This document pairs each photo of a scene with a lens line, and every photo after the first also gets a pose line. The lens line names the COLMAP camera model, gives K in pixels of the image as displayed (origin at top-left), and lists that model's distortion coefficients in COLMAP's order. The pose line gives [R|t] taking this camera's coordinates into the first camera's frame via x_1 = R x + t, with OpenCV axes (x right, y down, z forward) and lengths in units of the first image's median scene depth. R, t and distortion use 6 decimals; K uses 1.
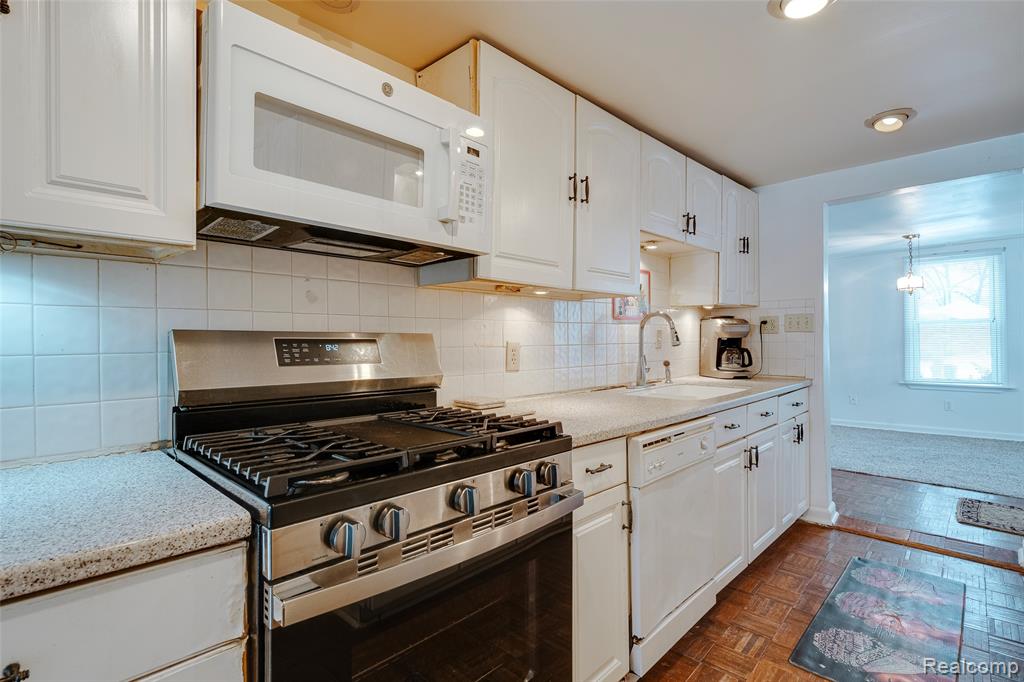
lens RADIAL K [[485.7, 0, 515.4], [0, 485.7, 338.5], [0, 0, 1]] dist [-0.001728, 0.001022]
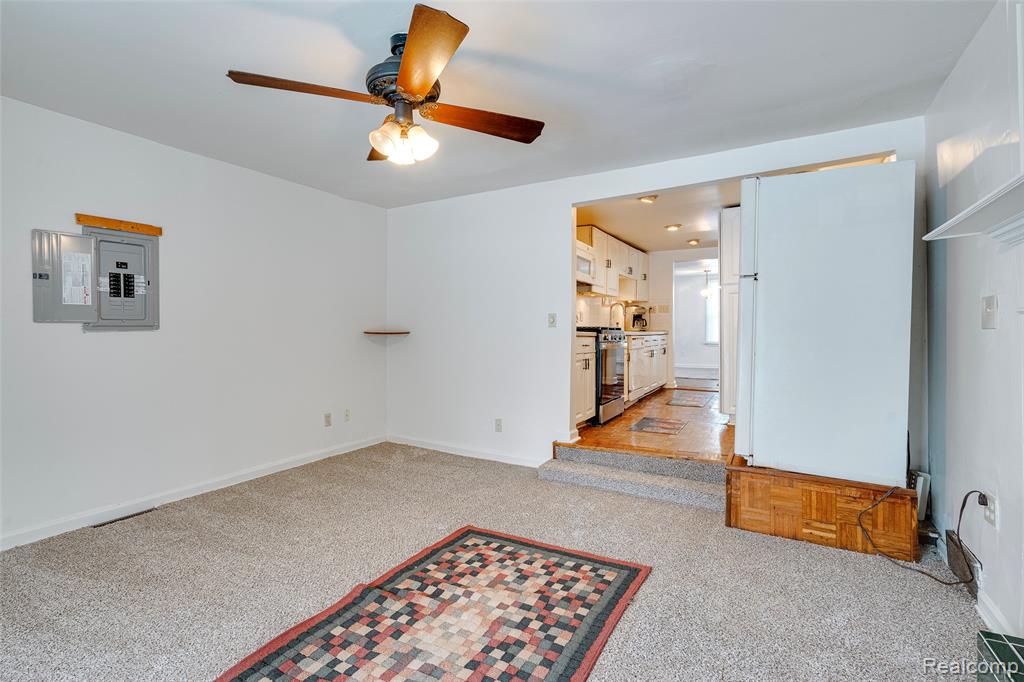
lens RADIAL K [[461.9, 0, 512.0], [0, 461.9, 341.0], [0, 0, 1]] dist [-0.007657, 0.000364]
pose [[0.968832, -0.002385, 0.247709, -0.731571], [-0.002430, 0.999814, 0.019132, 0.087531], [-0.247708, -0.019138, 0.968646, -1.065658]]
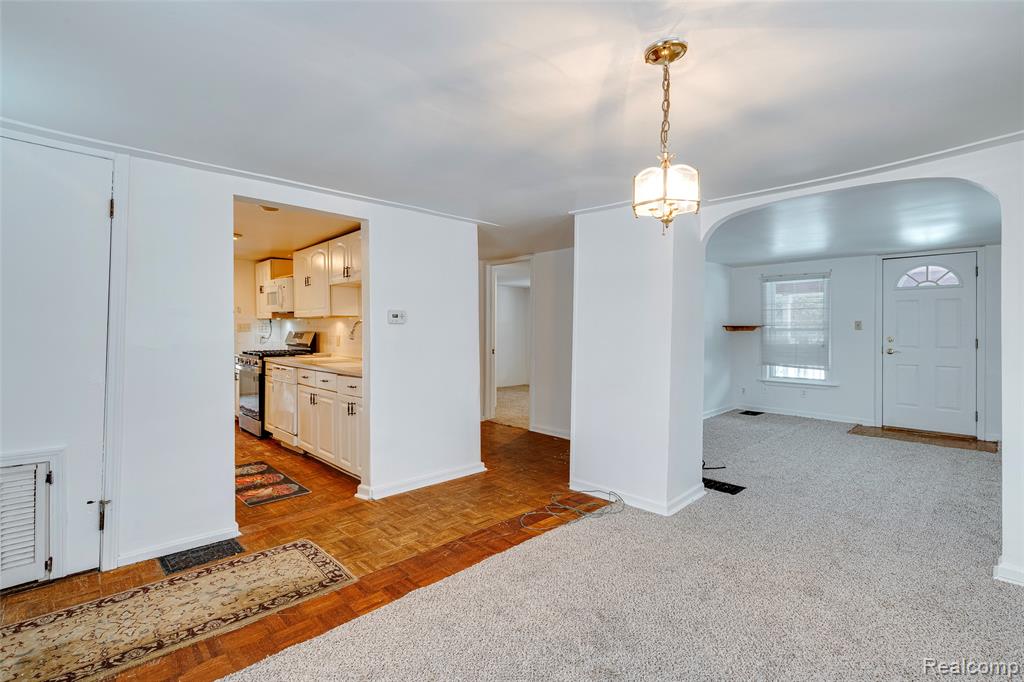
lens RADIAL K [[470.7, 0, 506.4], [0, 470.7, 331.6], [0, 0, 1]] dist [-0.001032, -0.000478]
pose [[-0.027184, 0.010965, -0.999570, 1.612798], [-0.003430, 0.999933, 0.011063, -0.027408], [0.999625, 0.003729, -0.027145, 1.255348]]
